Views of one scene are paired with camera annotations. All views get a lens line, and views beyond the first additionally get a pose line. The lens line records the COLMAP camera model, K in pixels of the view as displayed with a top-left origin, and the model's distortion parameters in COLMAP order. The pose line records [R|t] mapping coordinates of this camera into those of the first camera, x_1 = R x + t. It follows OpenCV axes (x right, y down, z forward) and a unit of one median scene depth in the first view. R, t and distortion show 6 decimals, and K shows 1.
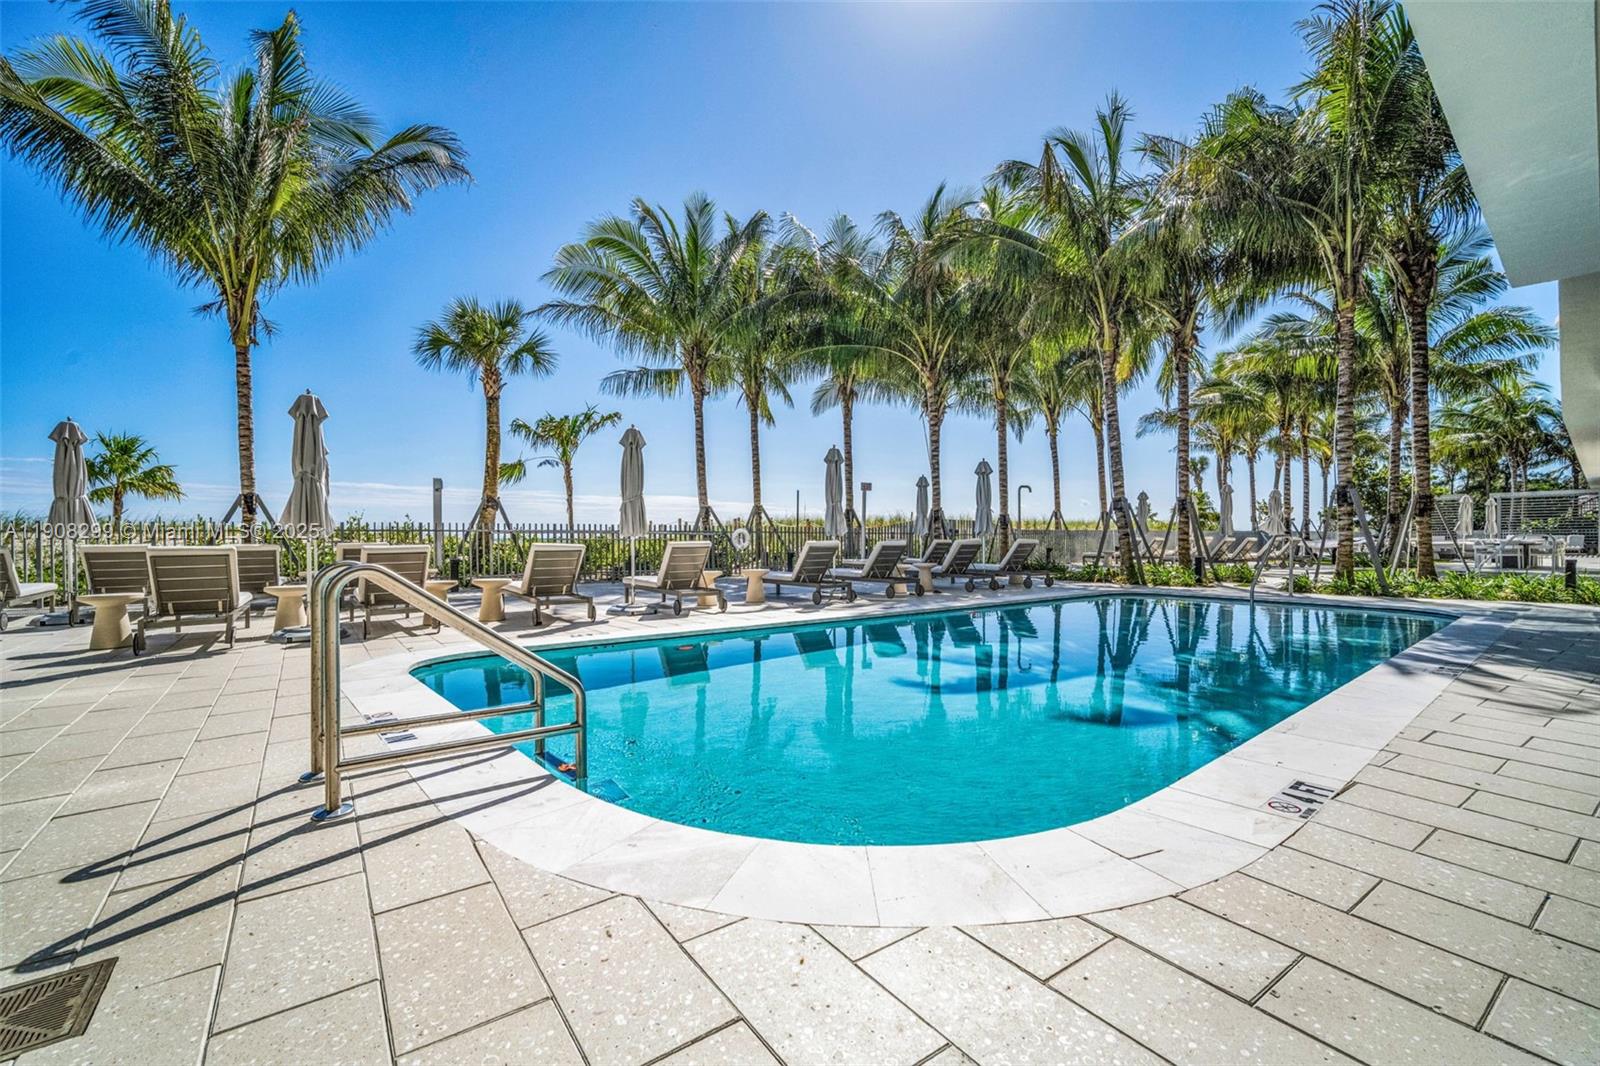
lens RADIAL K [[708.3, 0, 795.1], [0, 708.3, 535.6], [0, 0, 1]] dist [-0.004318, 0.000757]
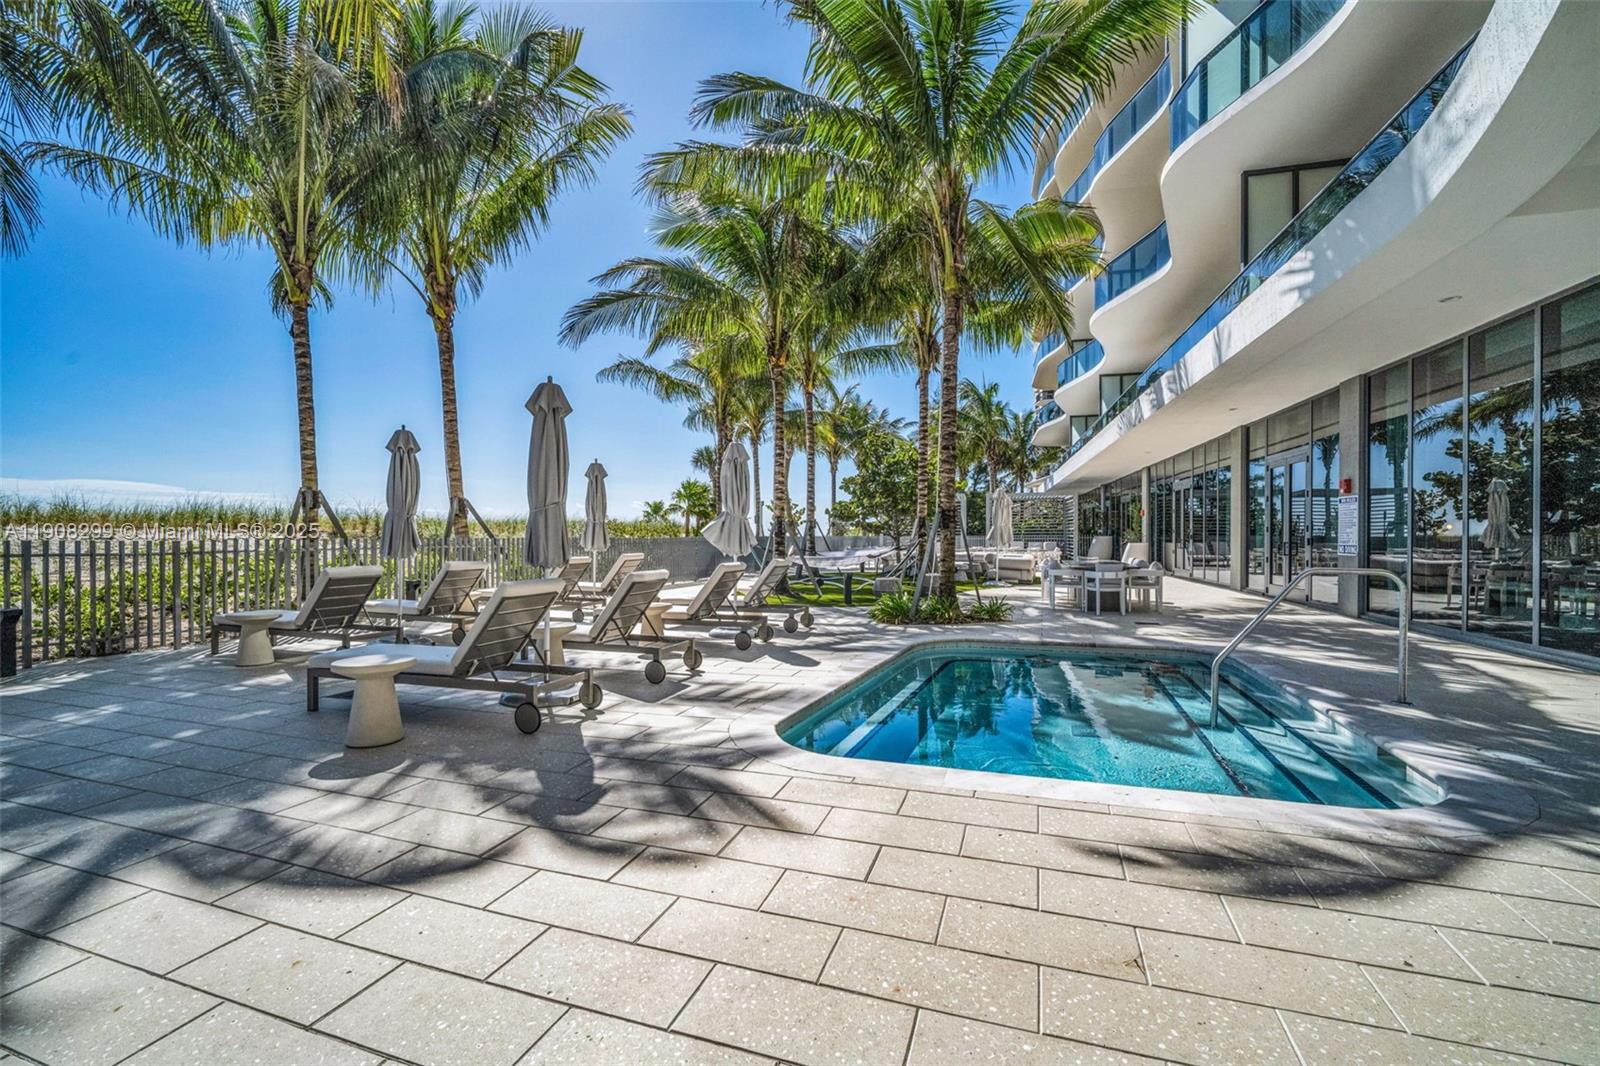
lens RADIAL K [[708.3, 0, 795.1], [0, 708.3, 535.6], [0, 0, 1]] dist [-0.004318, 0.000757]
pose [[0.829100, -0.001890, 0.559097, 0.354027], [0.005036, 0.999979, -0.004086, -0.005799], [-0.559078, 0.006203, 0.829092, 0.477357]]
